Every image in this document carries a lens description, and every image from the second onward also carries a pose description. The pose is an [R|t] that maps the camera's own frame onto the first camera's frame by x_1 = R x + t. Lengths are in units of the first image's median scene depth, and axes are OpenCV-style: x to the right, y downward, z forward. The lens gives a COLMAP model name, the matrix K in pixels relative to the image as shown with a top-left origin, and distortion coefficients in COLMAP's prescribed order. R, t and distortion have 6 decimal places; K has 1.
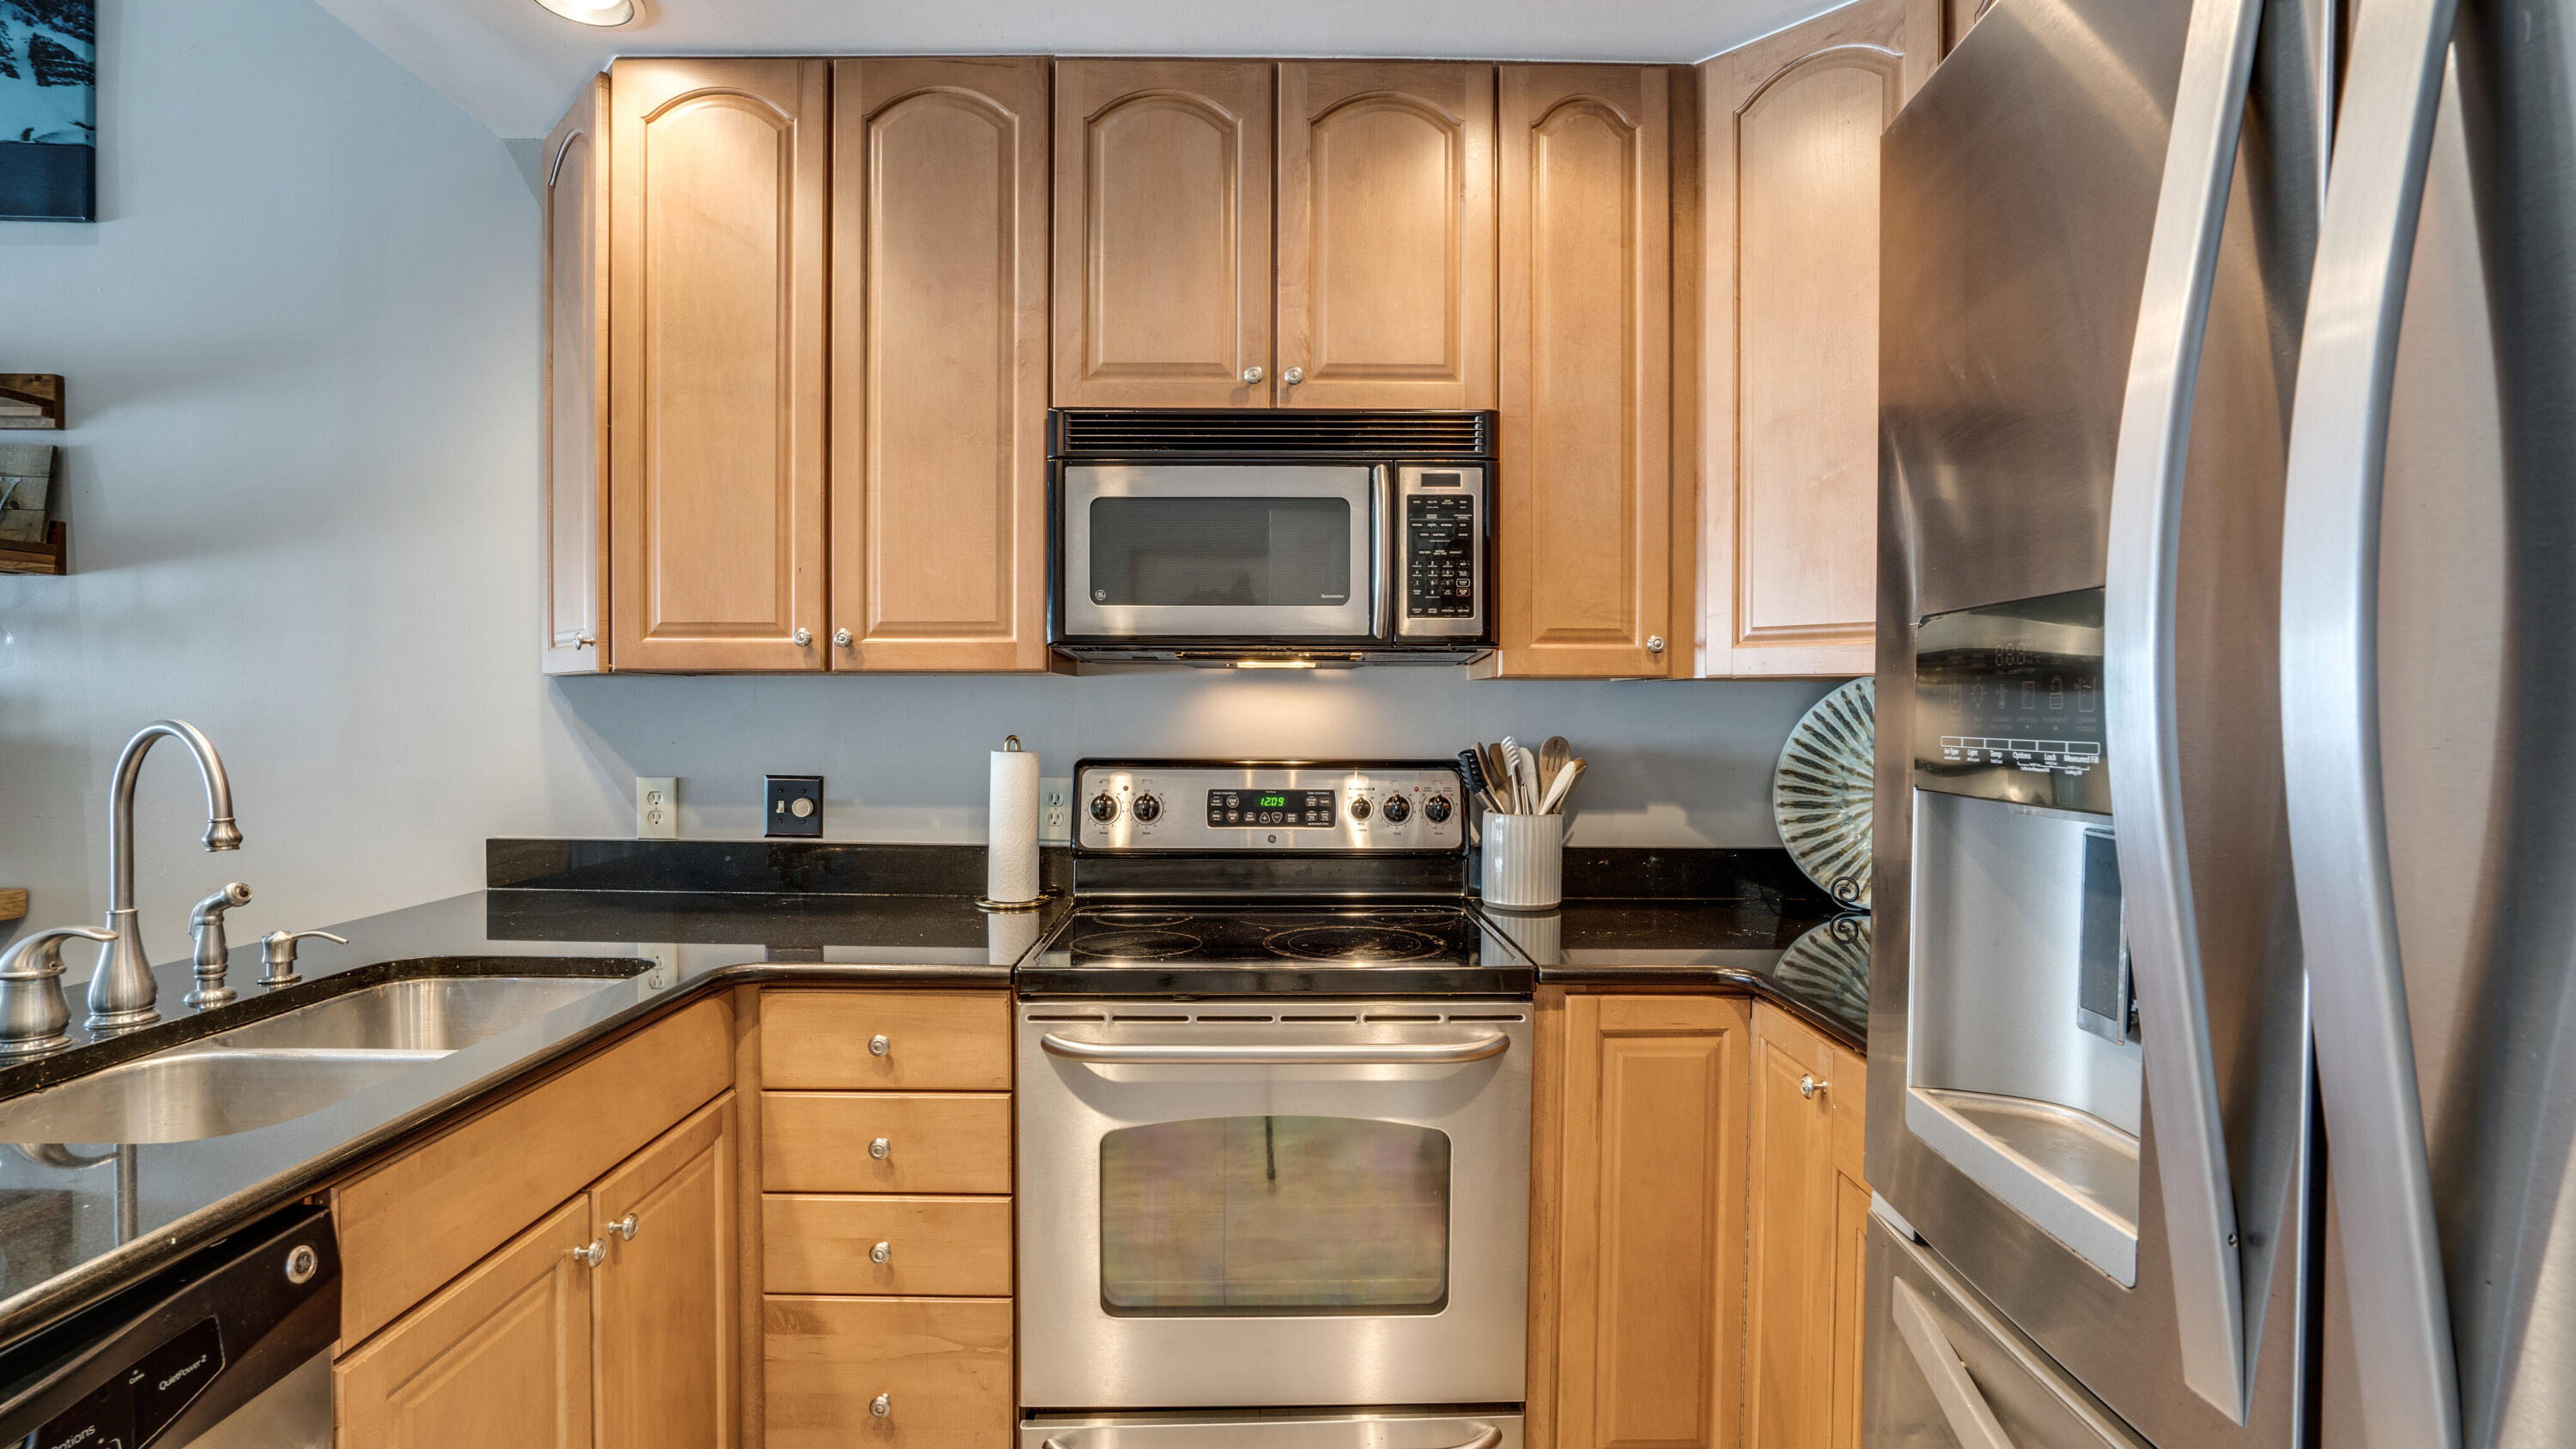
lens RADIAL K [[1191.2, 0, 1285.1], [0, 1191.2, 729.9], [0, 0, 1]] dist [-0.040931, 0.018491]
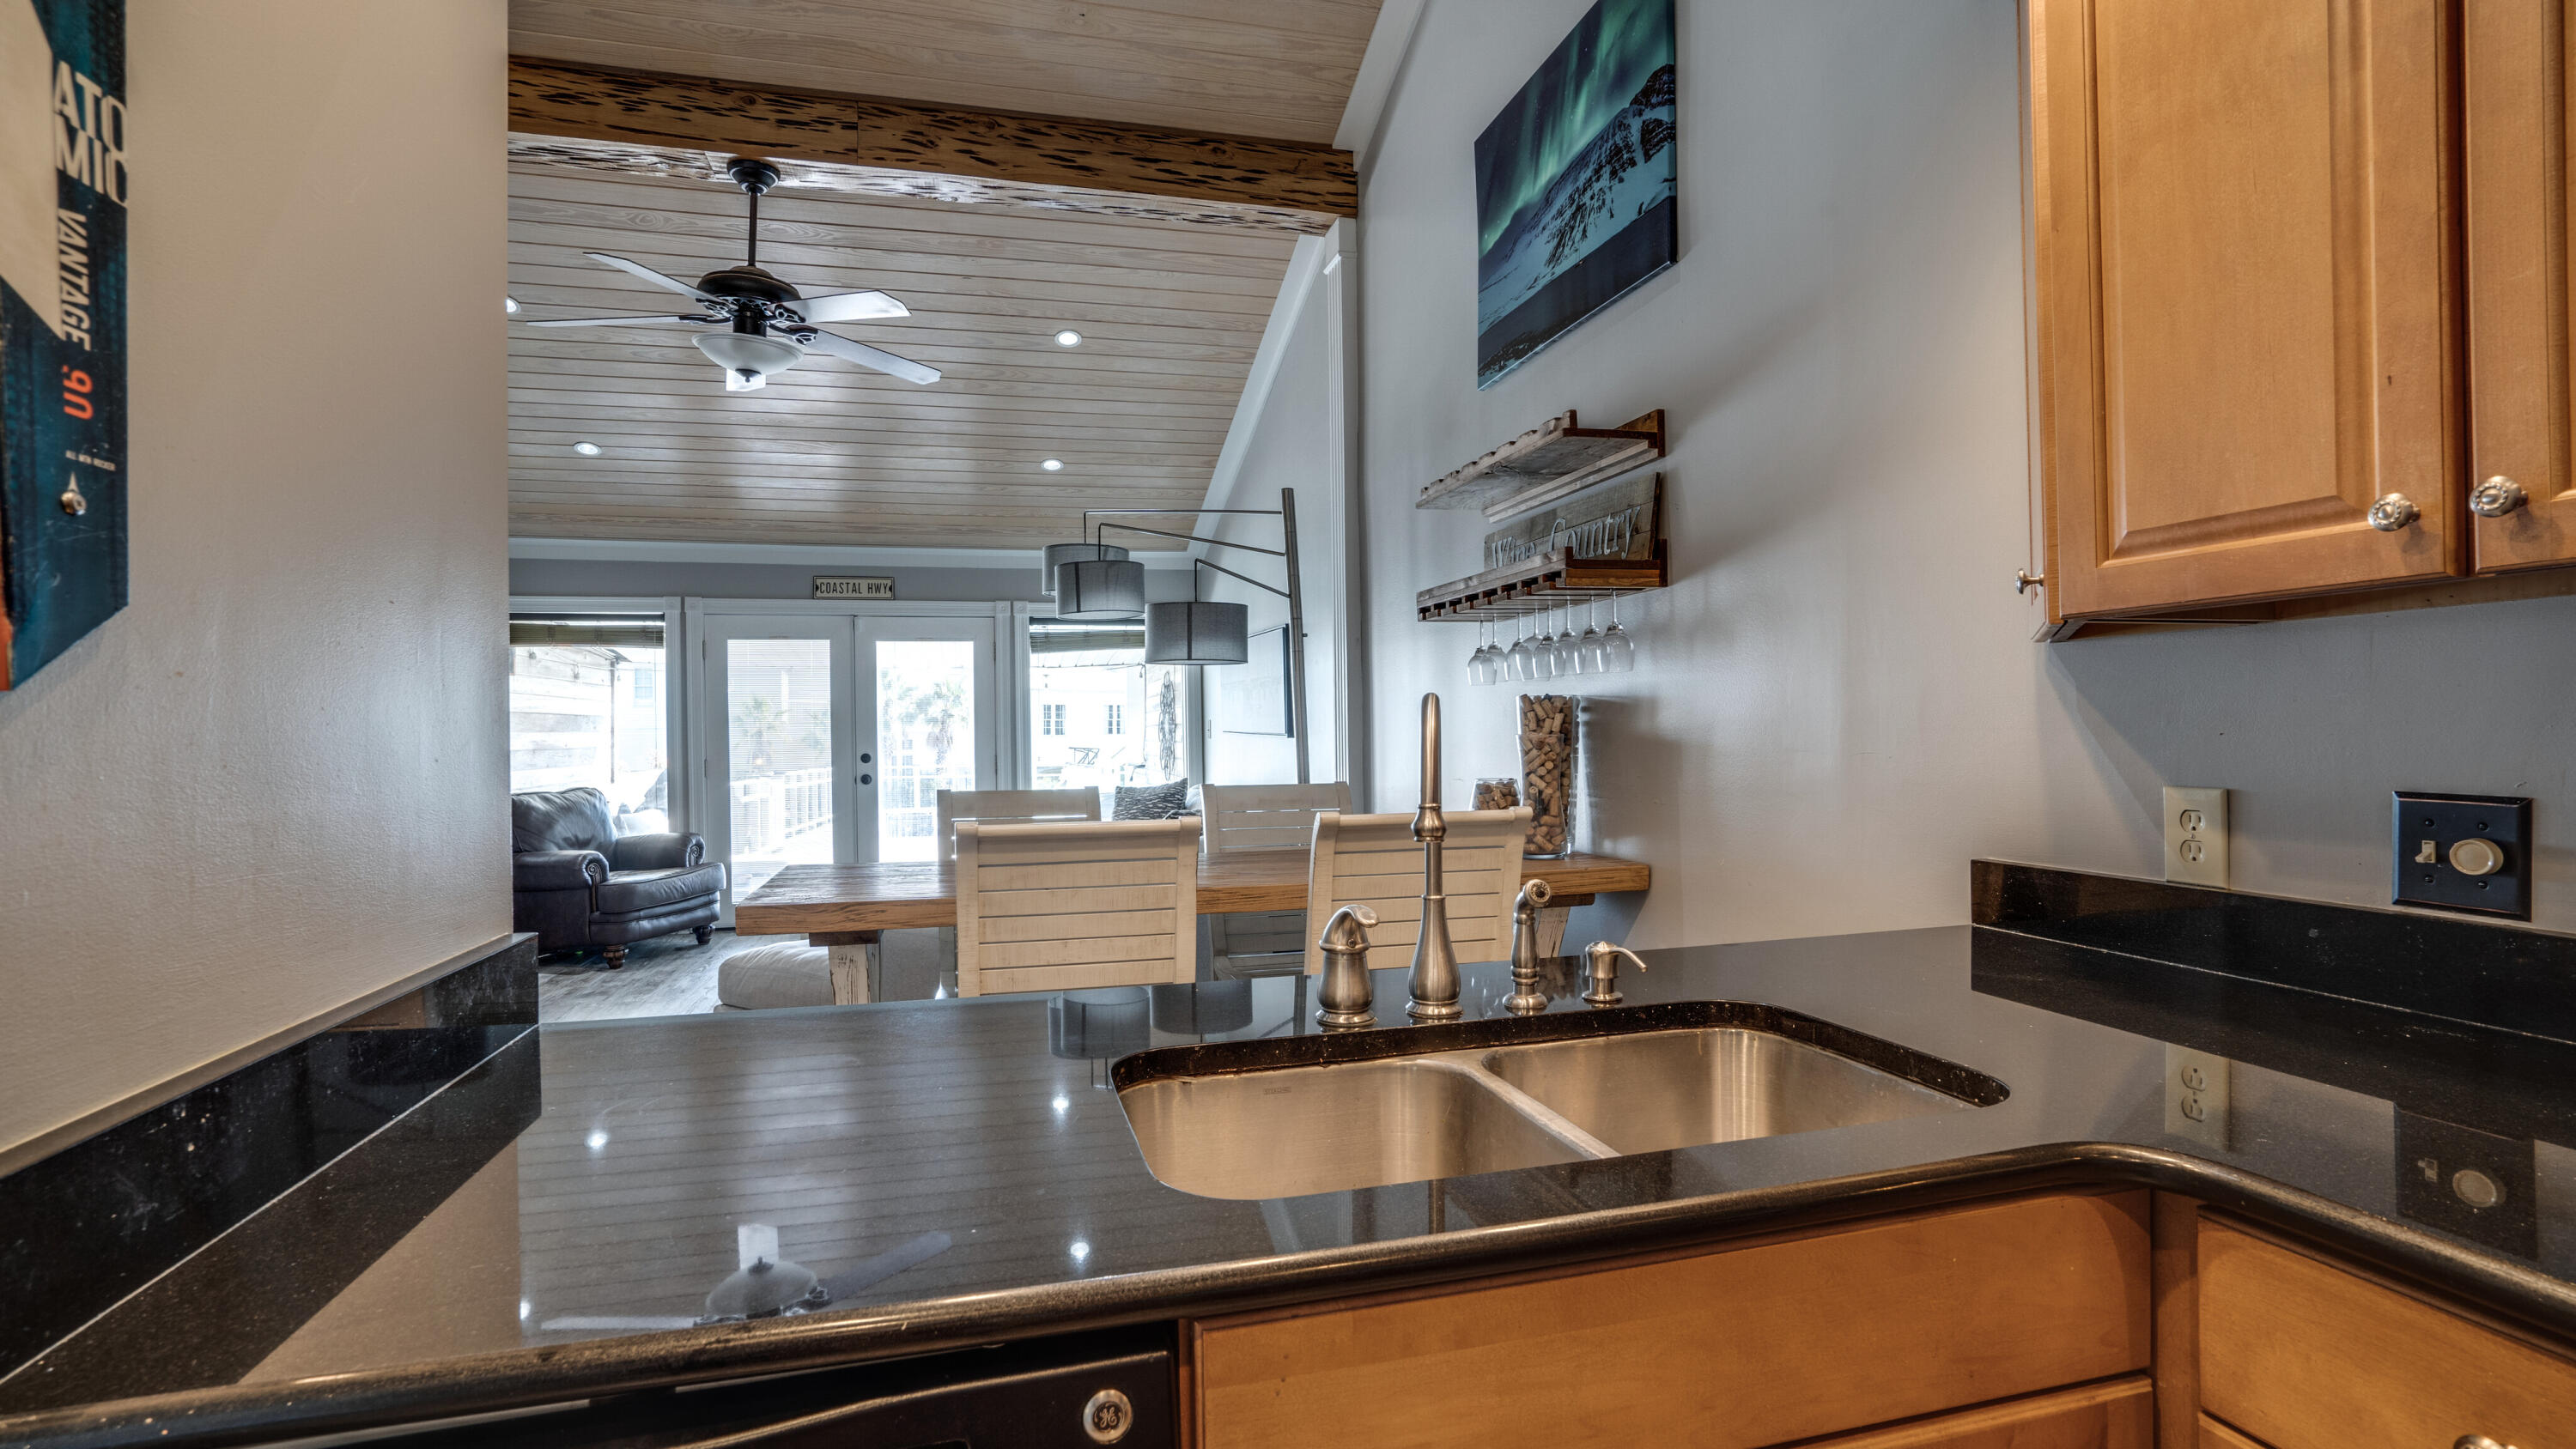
lens RADIAL K [[1192.0, 0, 1281.7], [0, 1192.0, 729.2], [0, 0, 1]] dist [-0.043616, 0.019380]
pose [[0.247342, -0.009916, -0.968878, -0.048559], [-0.001571, 0.999942, -0.010635, 0.018320], [0.968927, 0.004153, 0.247312, 0.419847]]
